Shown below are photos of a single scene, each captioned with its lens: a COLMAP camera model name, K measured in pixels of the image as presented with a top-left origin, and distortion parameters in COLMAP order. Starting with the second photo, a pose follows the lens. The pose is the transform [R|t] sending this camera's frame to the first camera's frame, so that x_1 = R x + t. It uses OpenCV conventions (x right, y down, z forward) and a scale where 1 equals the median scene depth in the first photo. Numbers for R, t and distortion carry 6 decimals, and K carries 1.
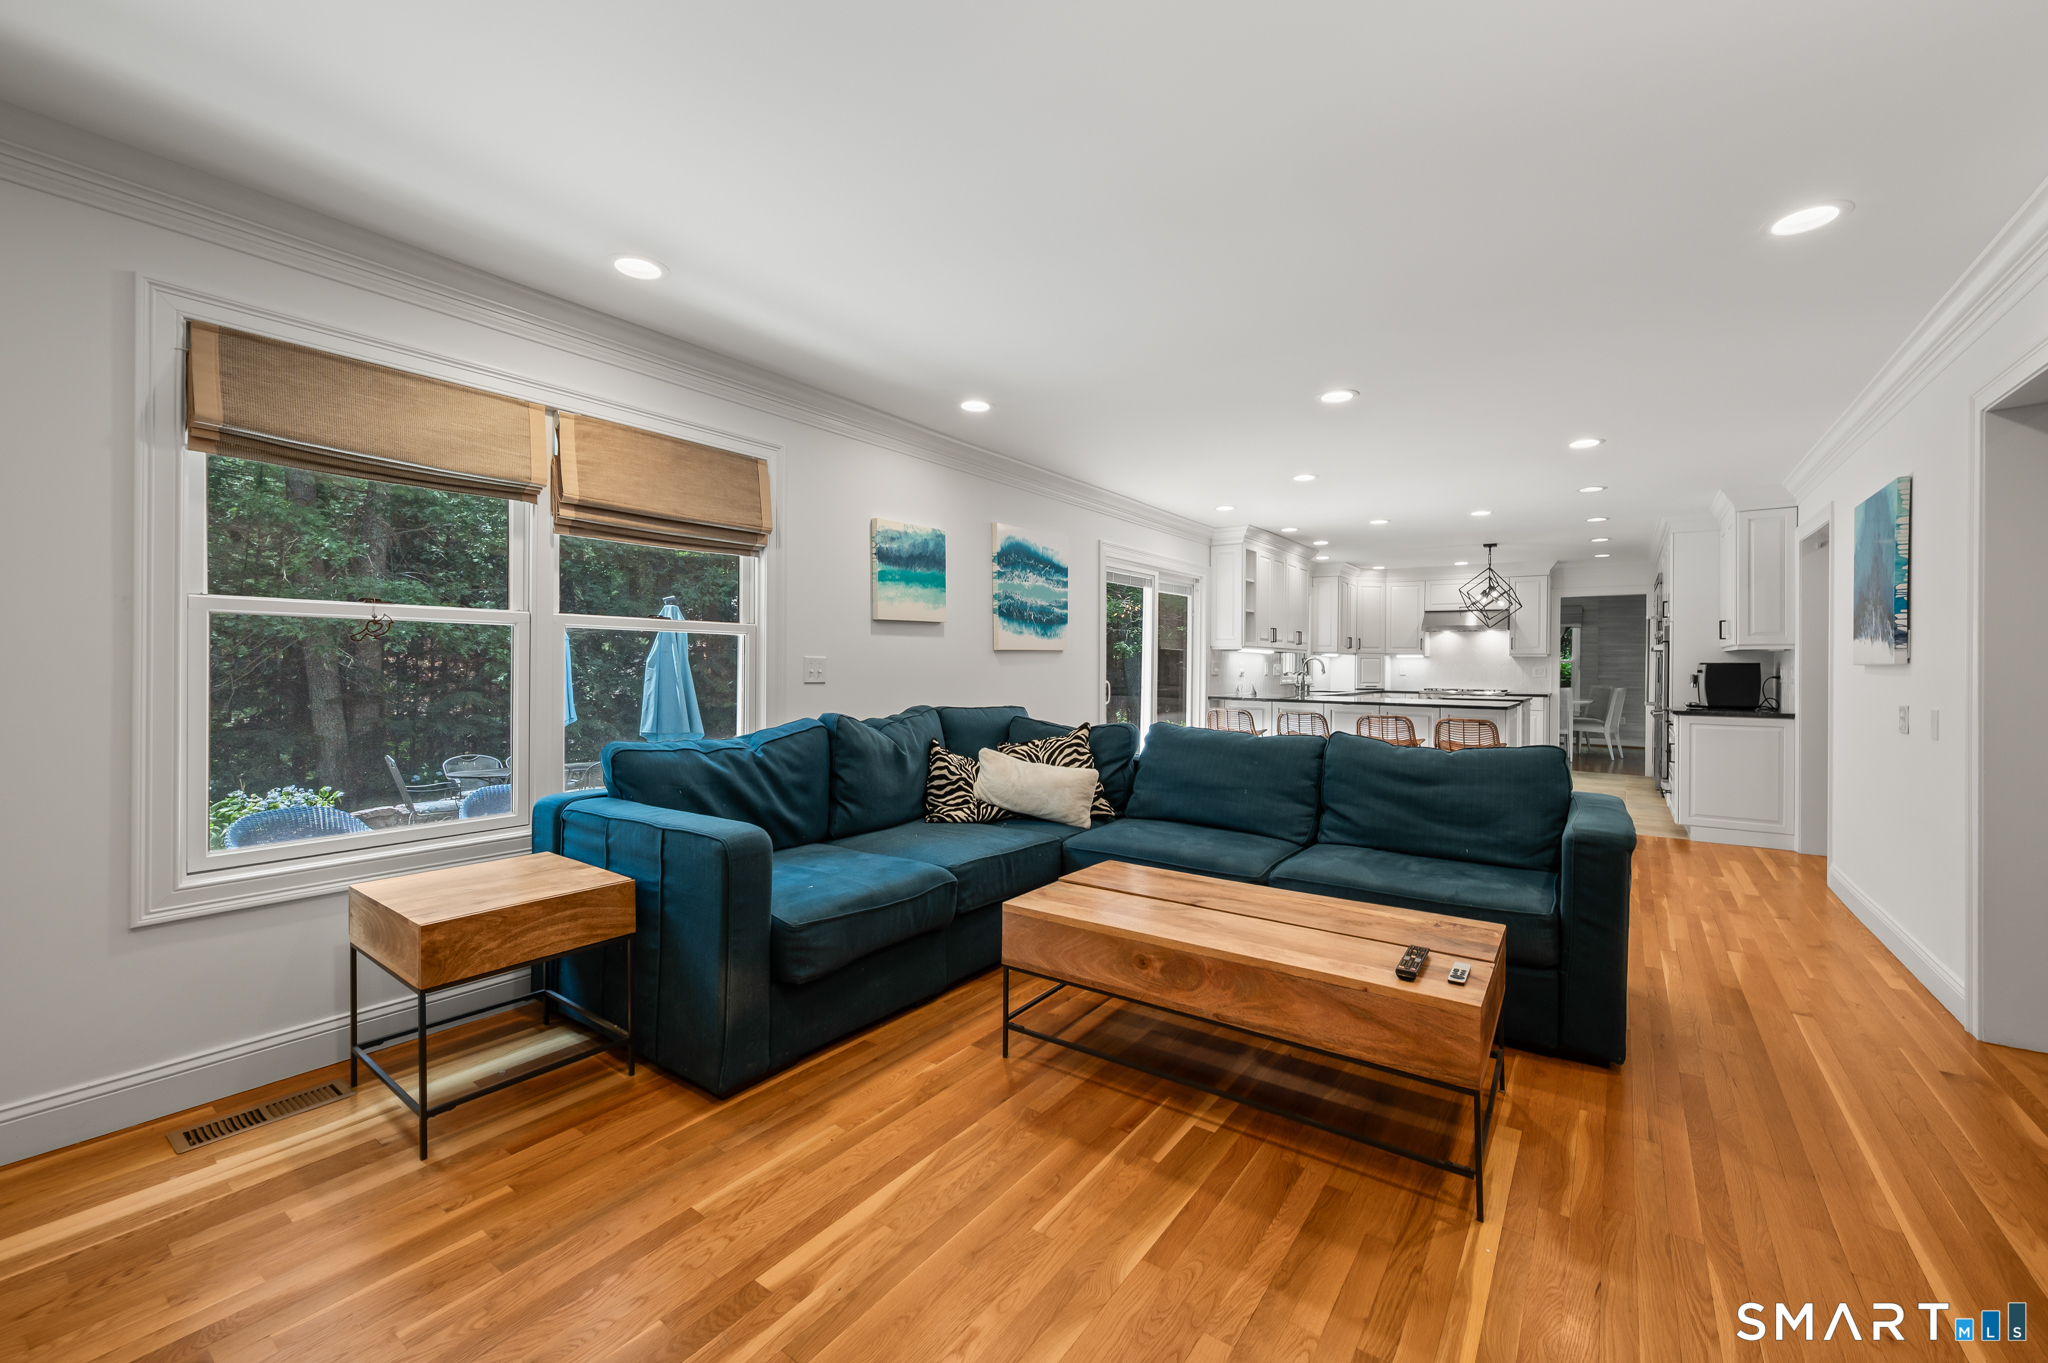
lens RADIAL K [[836.7, 0, 1021.5], [0, 836.7, 669.5], [0, 0, 1]] dist [0.000789, -0.000071]
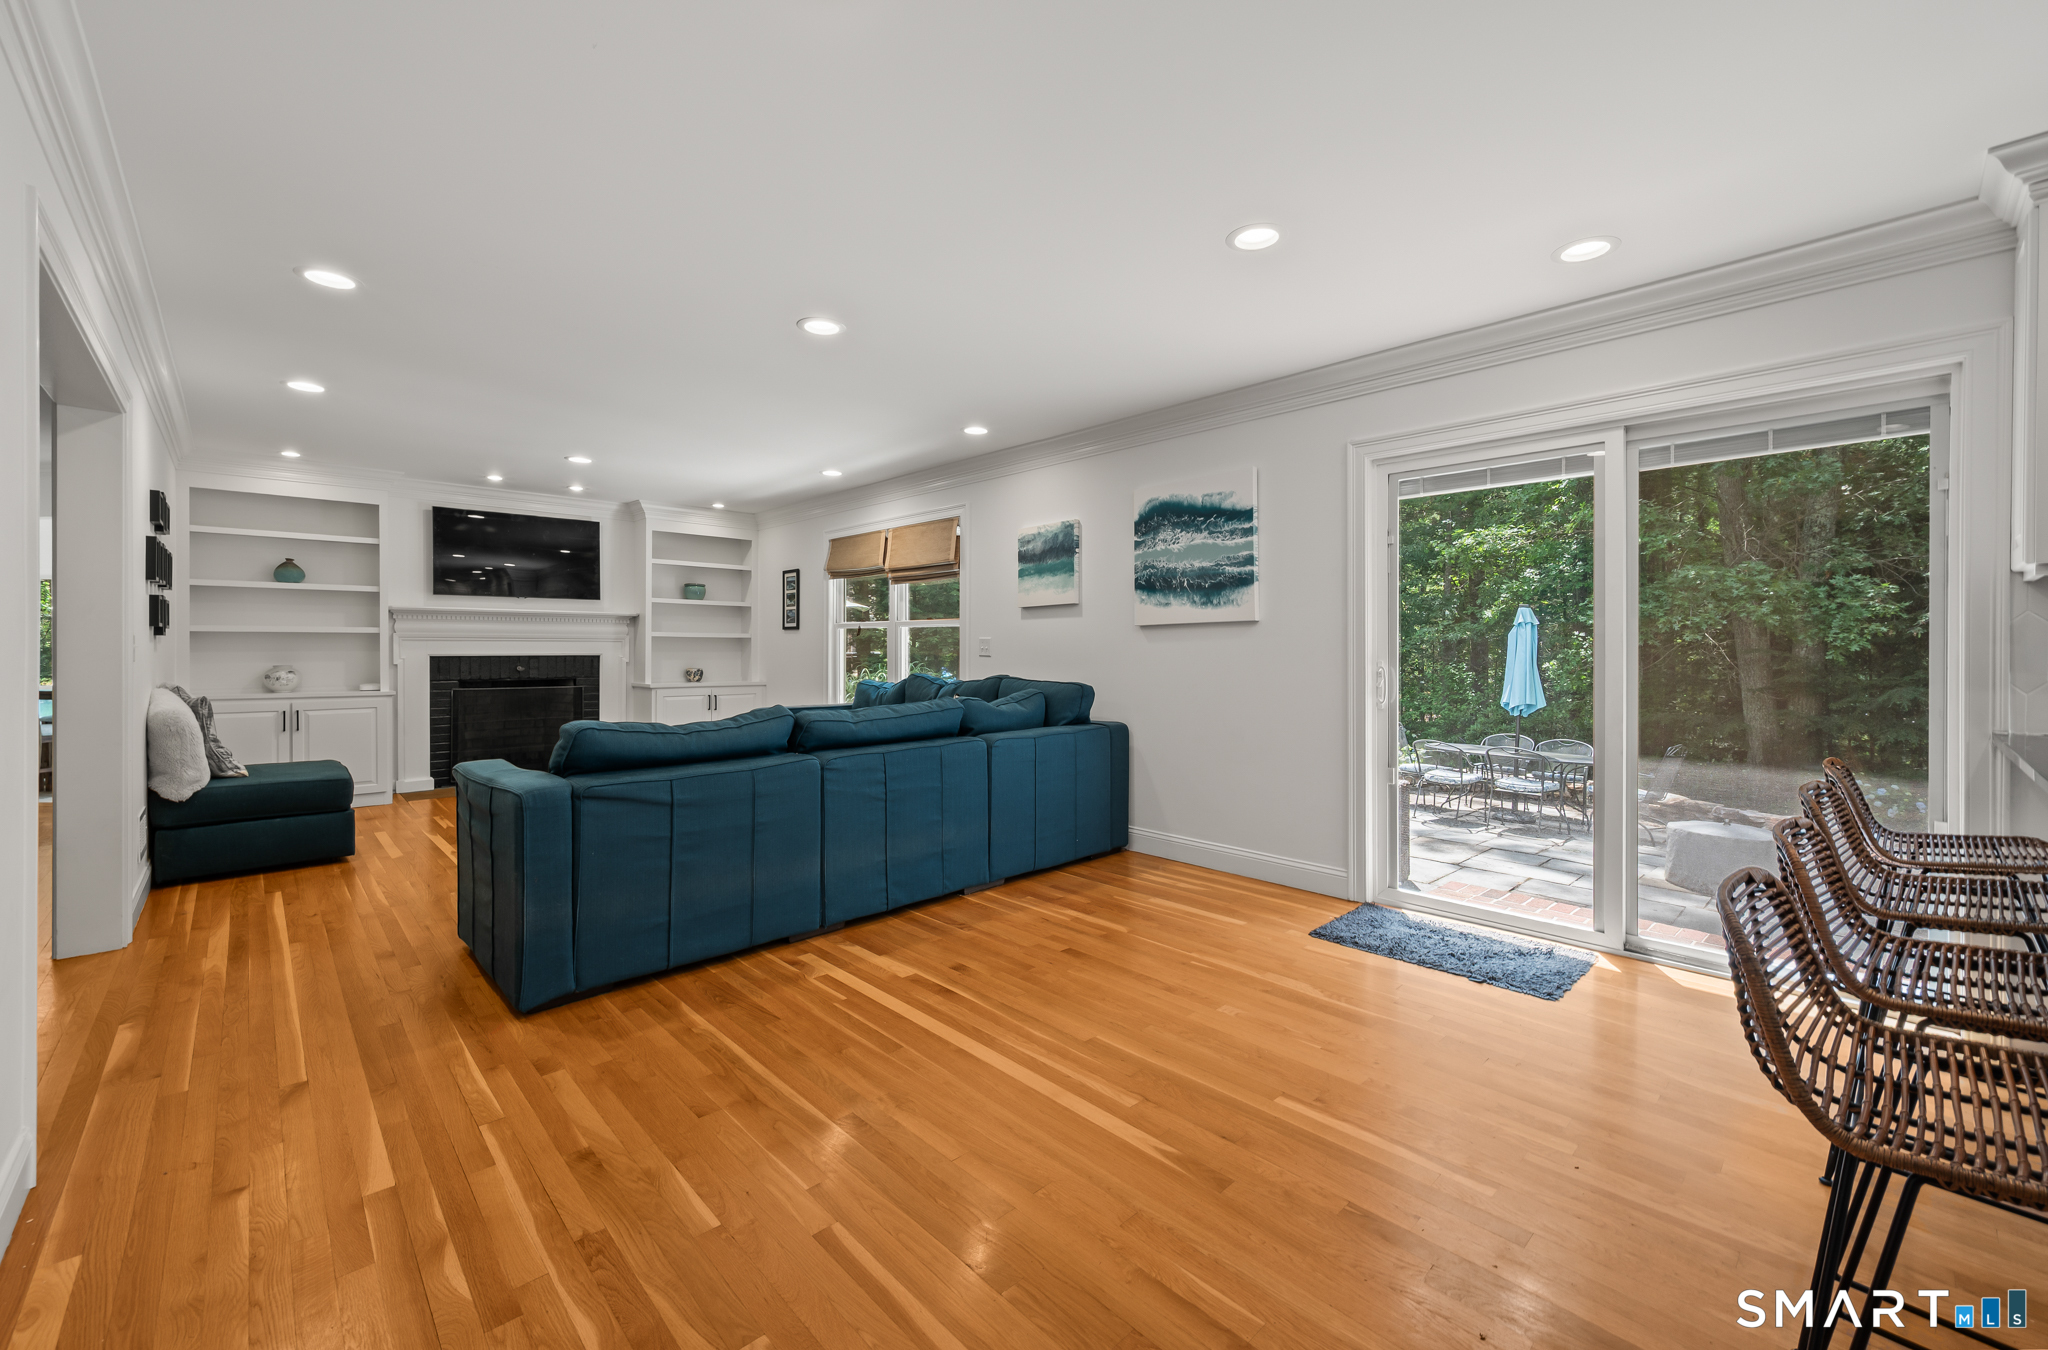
lens RADIAL K [[836.7, 0, 1019.5], [0, 836.7, 655.8], [0, 0, 1]] dist [0.000789, -0.000071]
pose [[-0.201652, 0.002810, -0.979453, 0.909895], [-0.006643, 0.999969, 0.004236, 0.006935], [0.979435, 0.007361, -0.201627, 1.056646]]
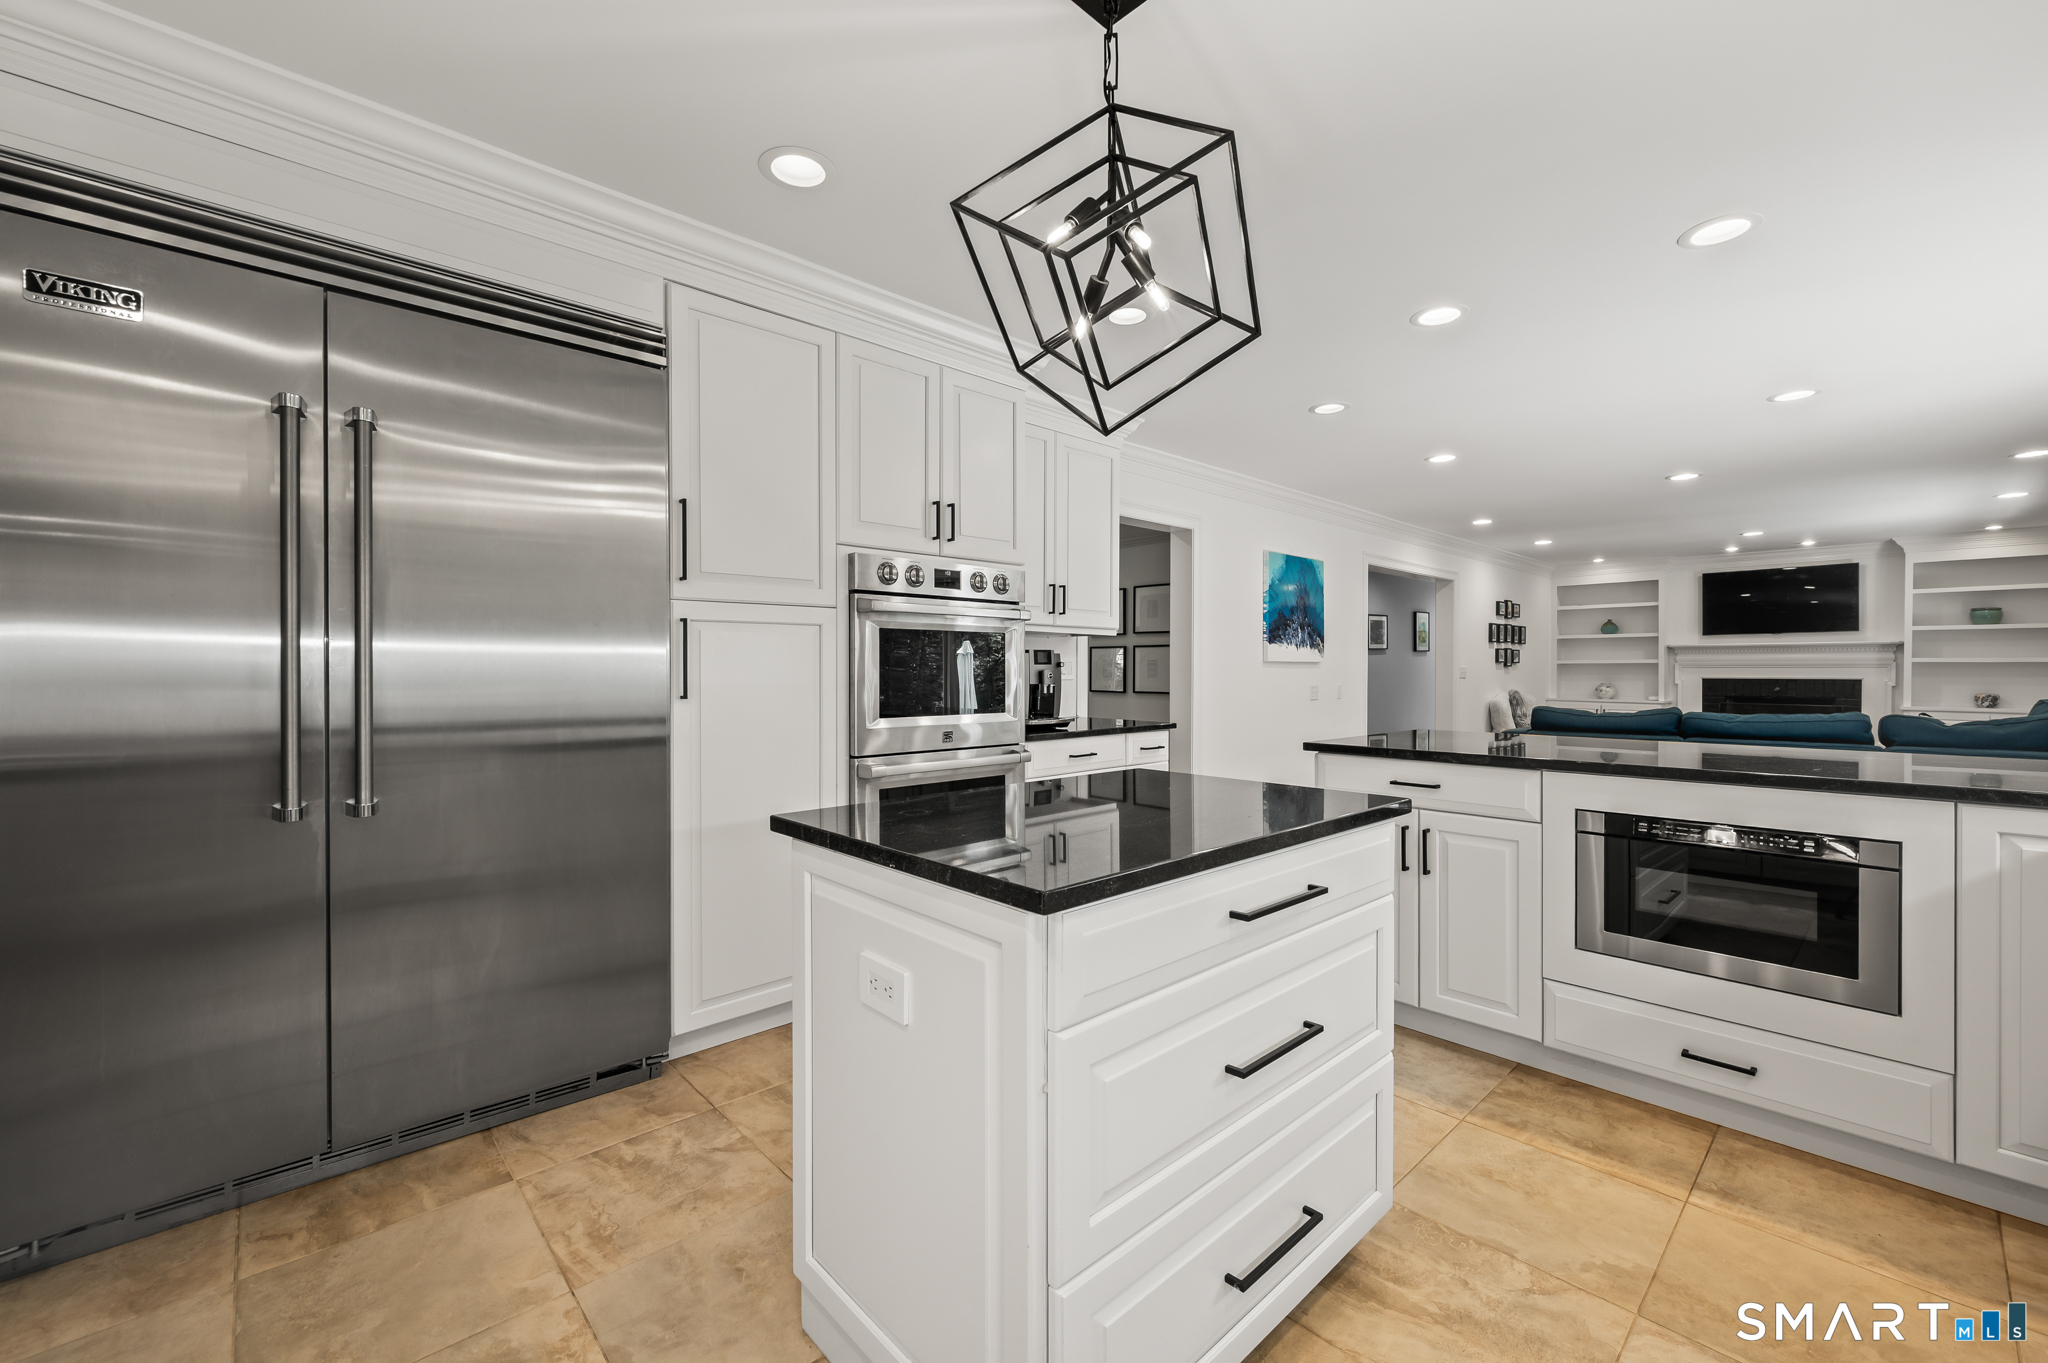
lens RADIAL K [[836.7, 0, 1019.5], [0, 836.7, 673.8], [0, 0, 1]] dist [0.000789, -0.000071]
pose [[-0.980240, -0.006685, 0.197700, 0.967542], [-0.004692, 0.999933, 0.010547, -0.013488], [-0.197757, 0.009411, -0.980206, 2.926085]]
